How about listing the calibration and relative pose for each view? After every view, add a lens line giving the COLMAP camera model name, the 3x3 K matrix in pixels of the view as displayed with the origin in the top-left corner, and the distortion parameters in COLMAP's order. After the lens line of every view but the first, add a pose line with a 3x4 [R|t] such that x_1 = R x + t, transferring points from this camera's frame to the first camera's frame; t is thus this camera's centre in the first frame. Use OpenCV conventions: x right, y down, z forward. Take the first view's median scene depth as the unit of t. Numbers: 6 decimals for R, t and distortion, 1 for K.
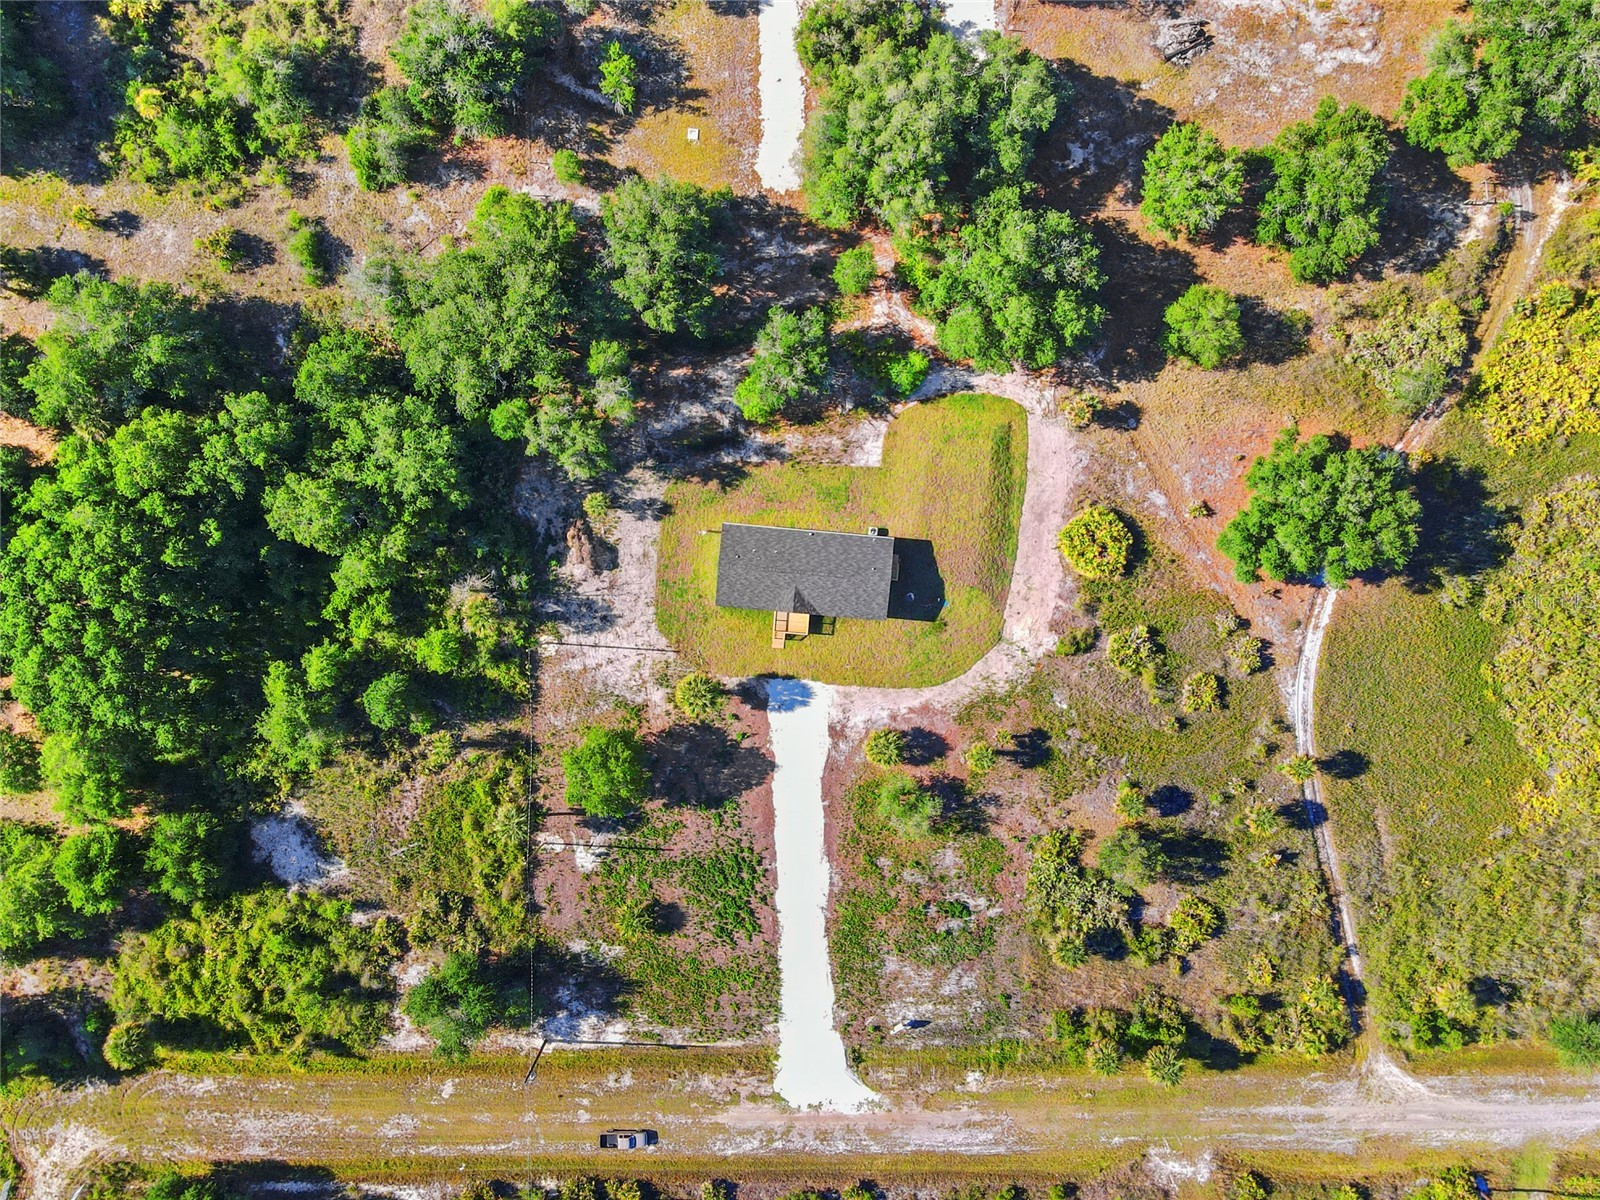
lens RADIAL K [[1189.8, 0, 791.3], [0, 1189.8, 598.9], [0, 0, 1]] dist [0.006697, 0.003806]
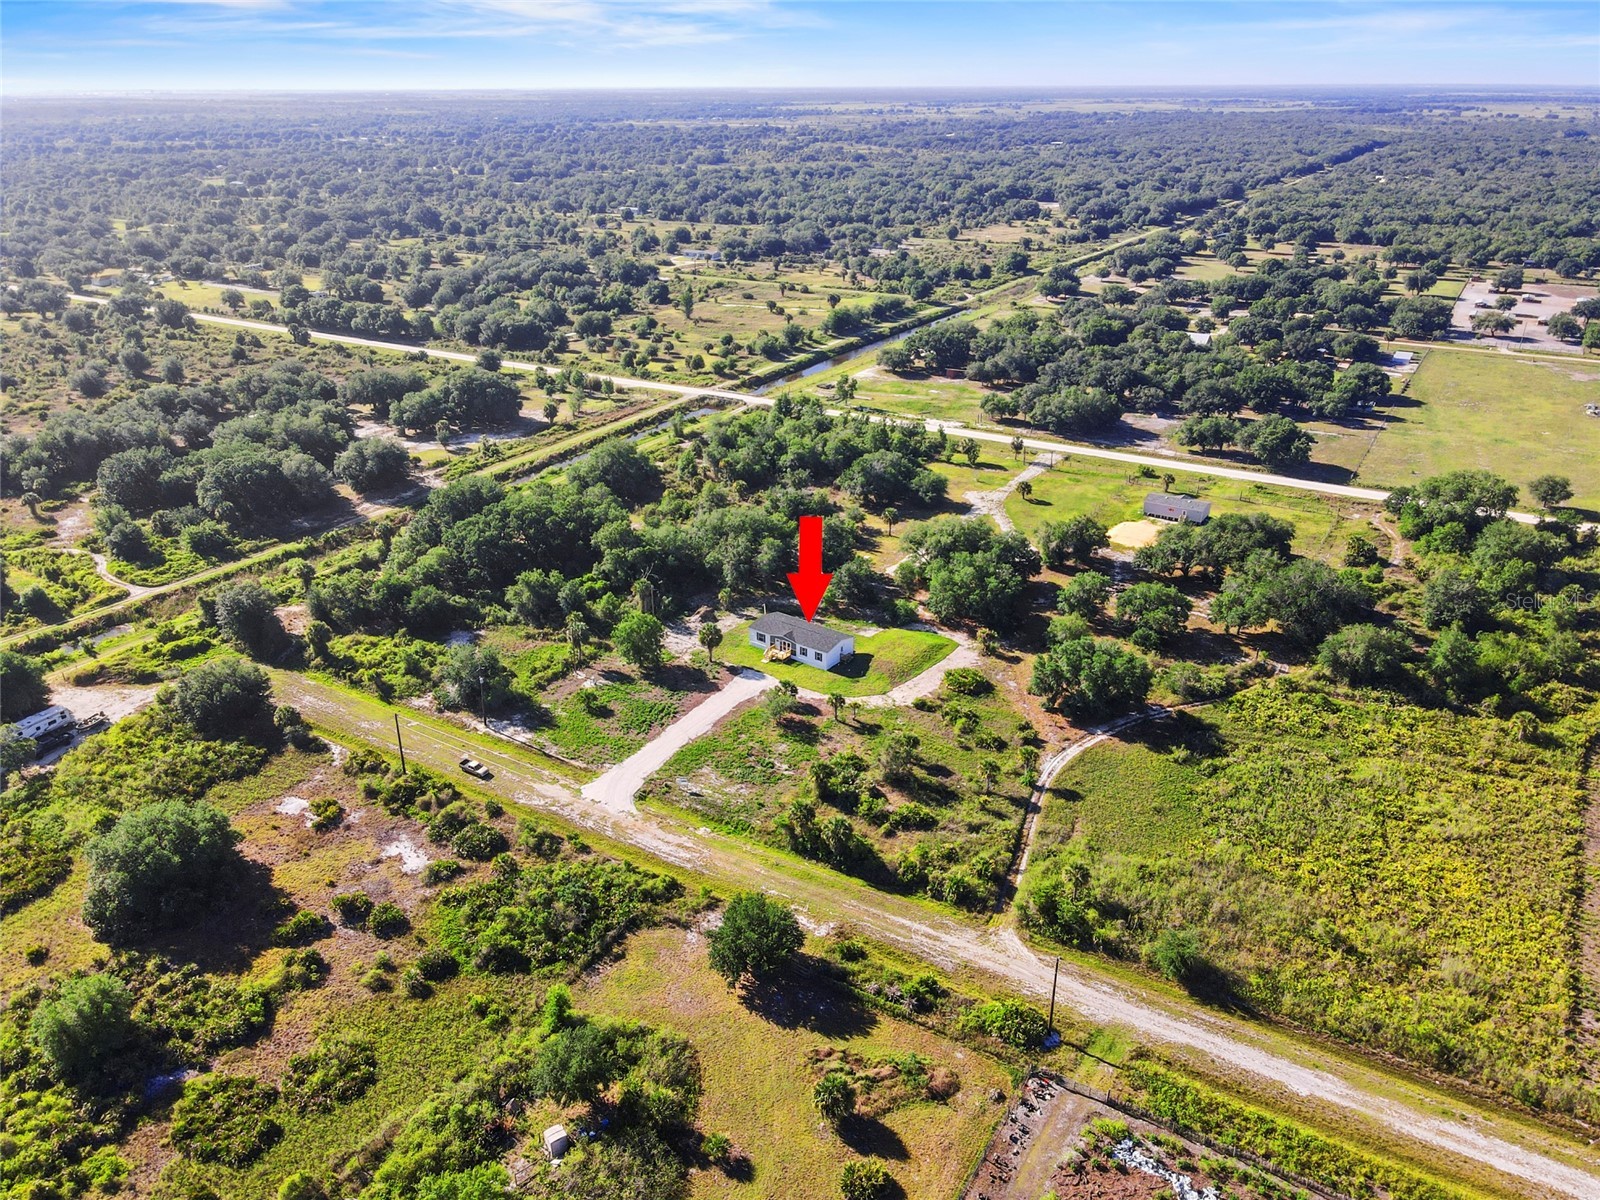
lens RADIAL K [[1189.8, 0, 791.3], [0, 1189.8, 598.9], [0, 0, 1]] dist [0.006697, 0.003806]
pose [[0.846078, 0.217458, -0.486687, 0.807299], [-0.532582, 0.306217, -0.789042, 1.297570], [-0.022552, 0.926792, 0.374897, 0.294265]]
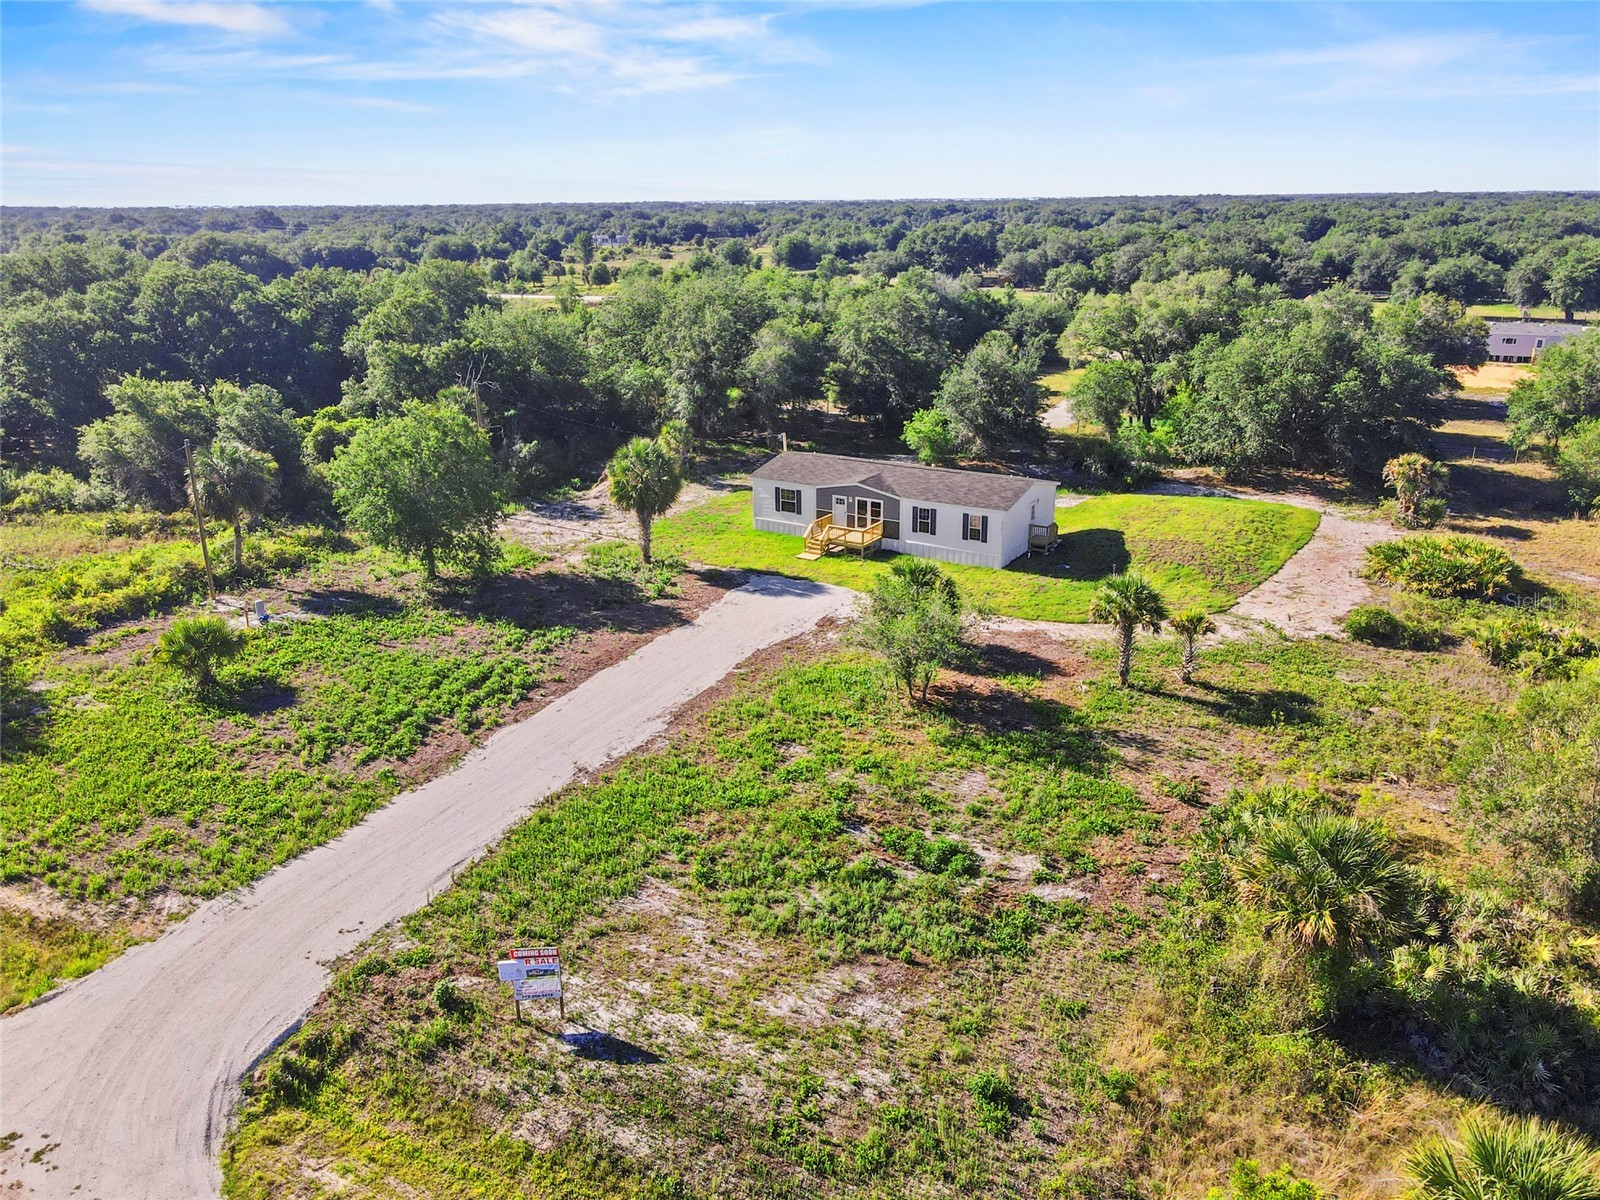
lens RADIAL K [[1189.8, 0, 791.3], [0, 1189.8, 598.9], [0, 0, 1]] dist [0.006697, 0.003806]
pose [[0.886393, 0.144563, -0.439782, 0.230534], [-0.462782, 0.252430, -0.849772, 0.521079], [-0.011831, 0.956755, 0.290654, 0.852896]]
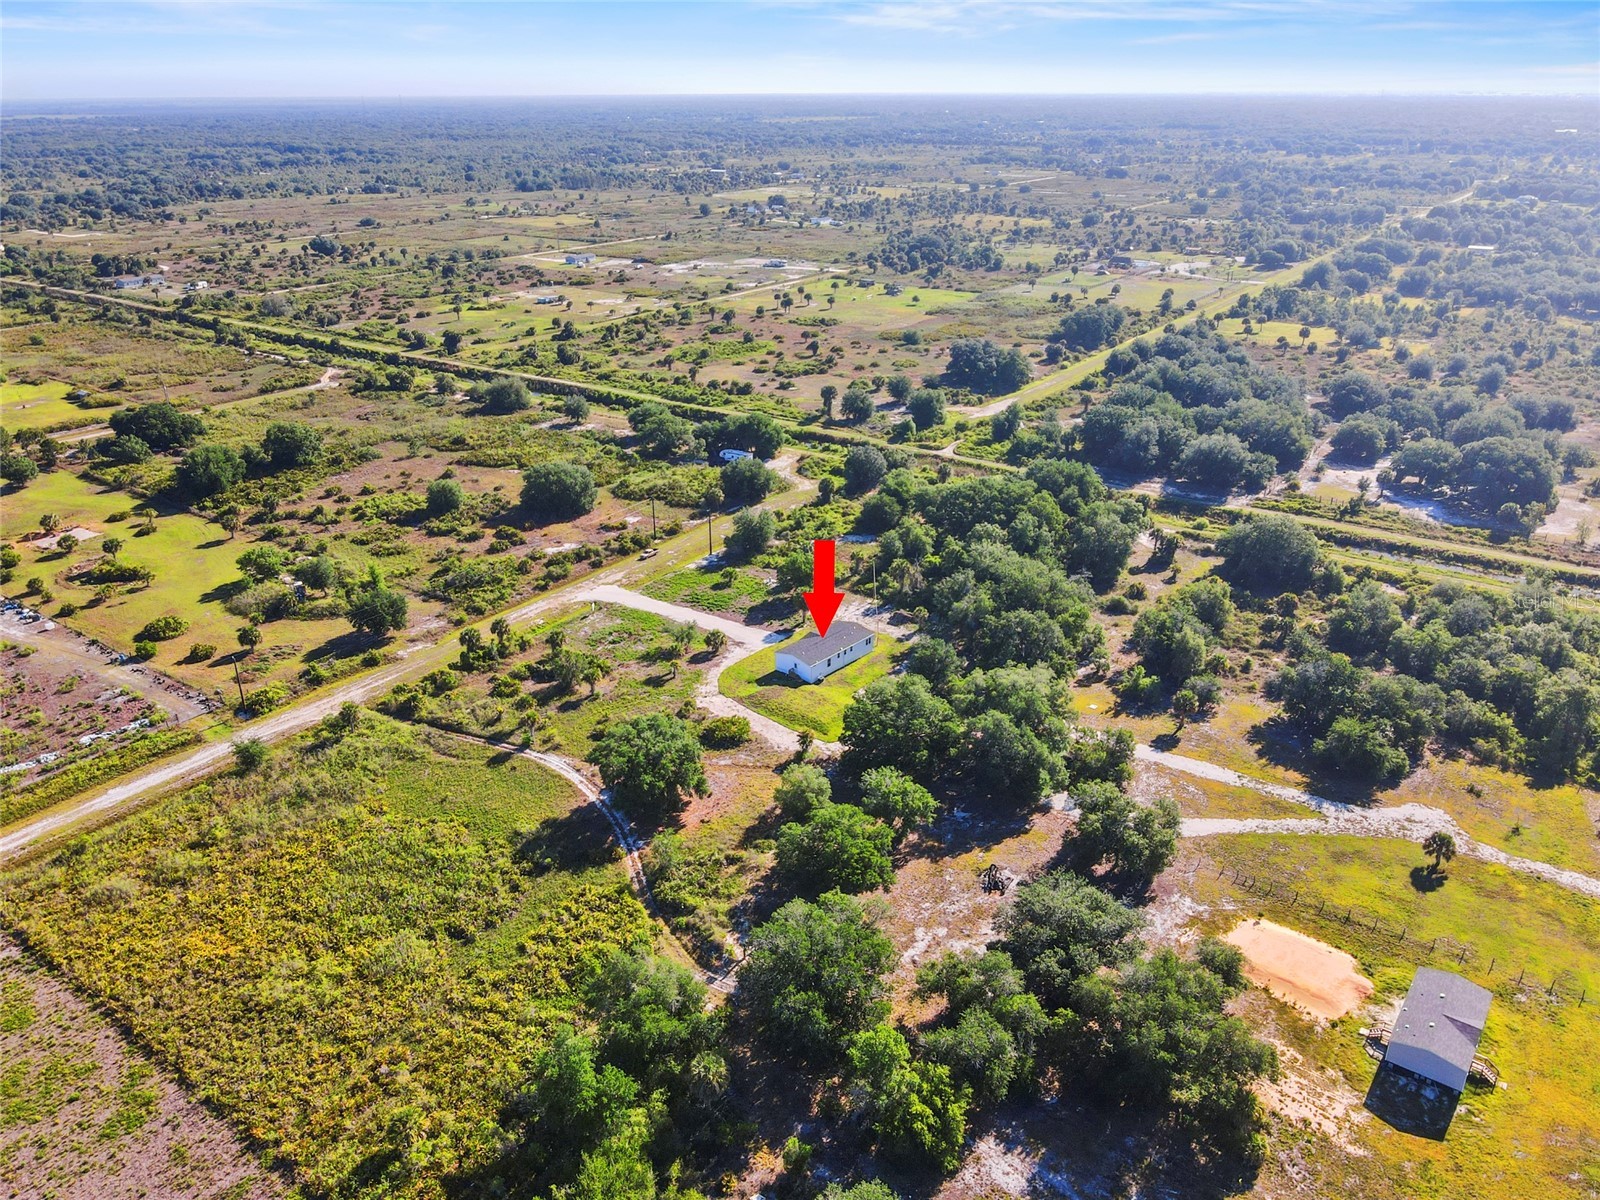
lens RADIAL K [[1189.8, 0, 791.3], [0, 1189.8, 598.9], [0, 0, 1]] dist [0.006697, 0.003806]
pose [[-0.598969, 0.329190, -0.729980, 1.237048], [-0.800629, -0.263466, 0.538126, -0.865322], [-0.015179, 0.906763, 0.421367, 0.209764]]
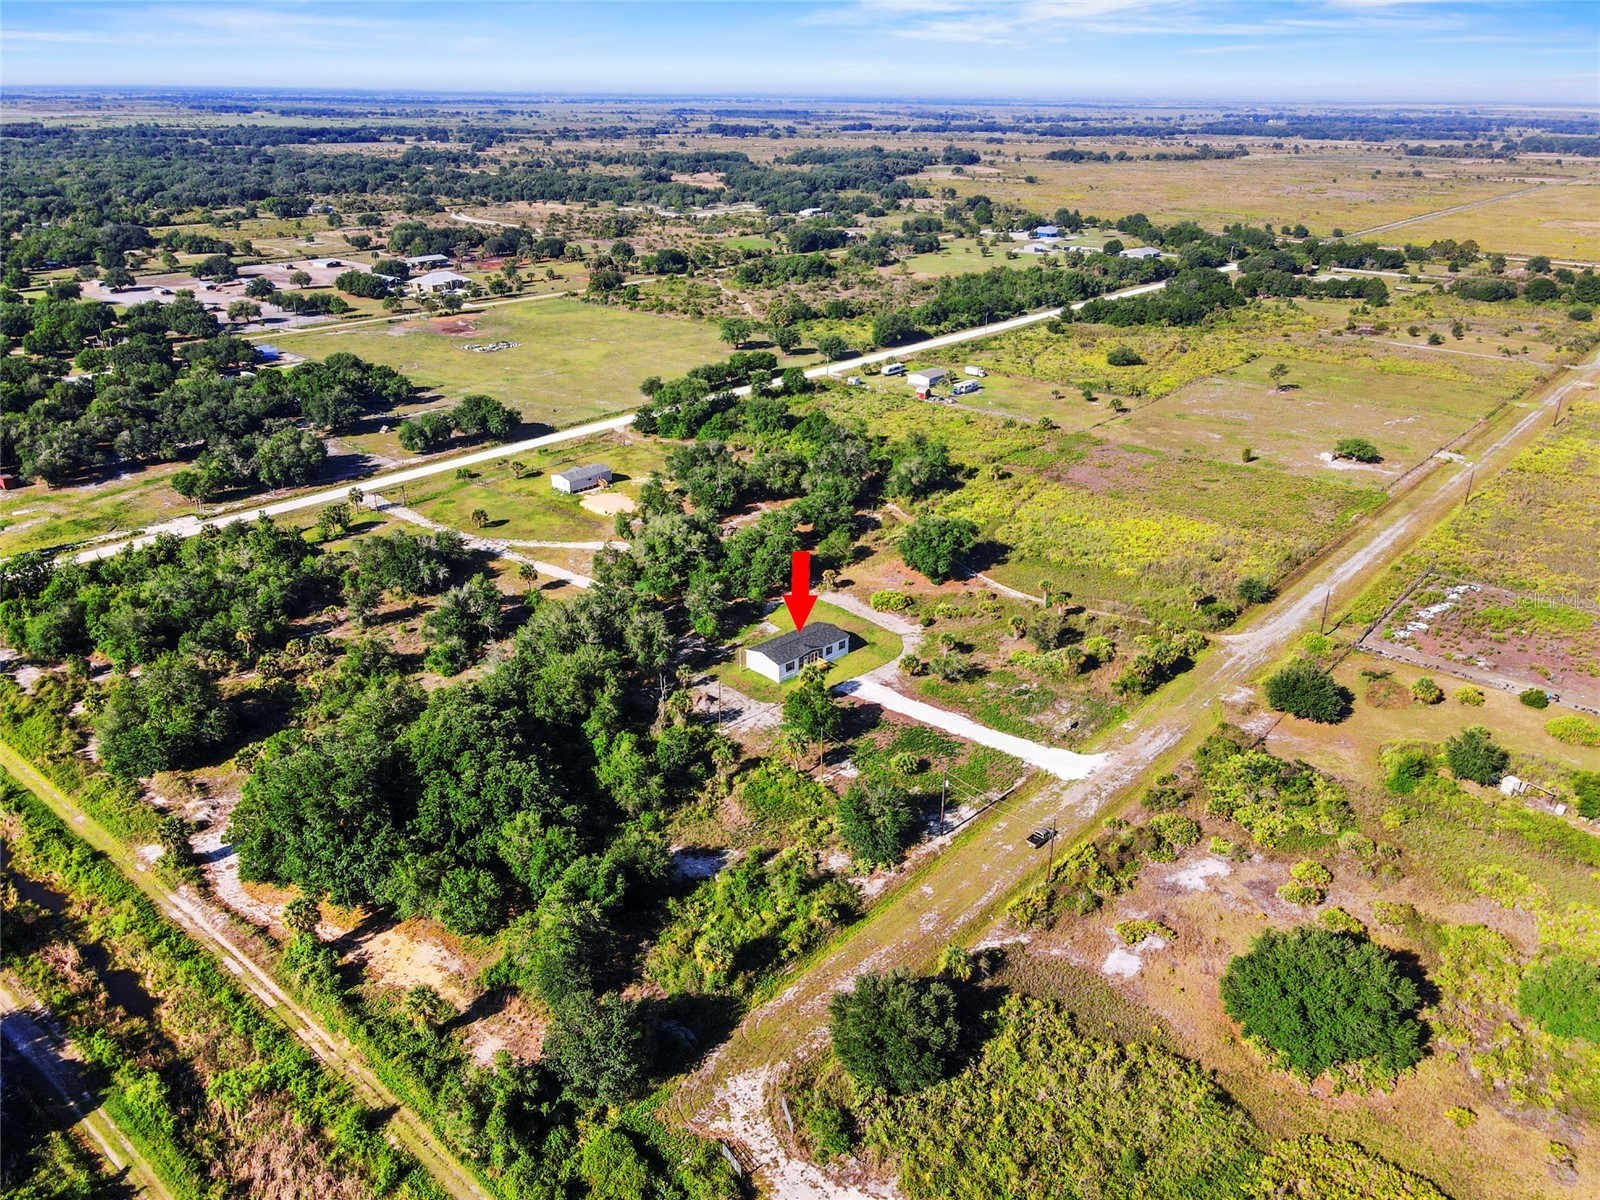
lens RADIAL K [[1189.8, 0, 791.3], [0, 1189.8, 598.9], [0, 0, 1]] dist [0.006697, 0.003806]
pose [[0.664285, -0.287658, 0.689912, -1.126433], [0.747302, 0.235463, -0.621367, 0.990352], [0.016293, 0.928337, 0.371382, 0.292541]]
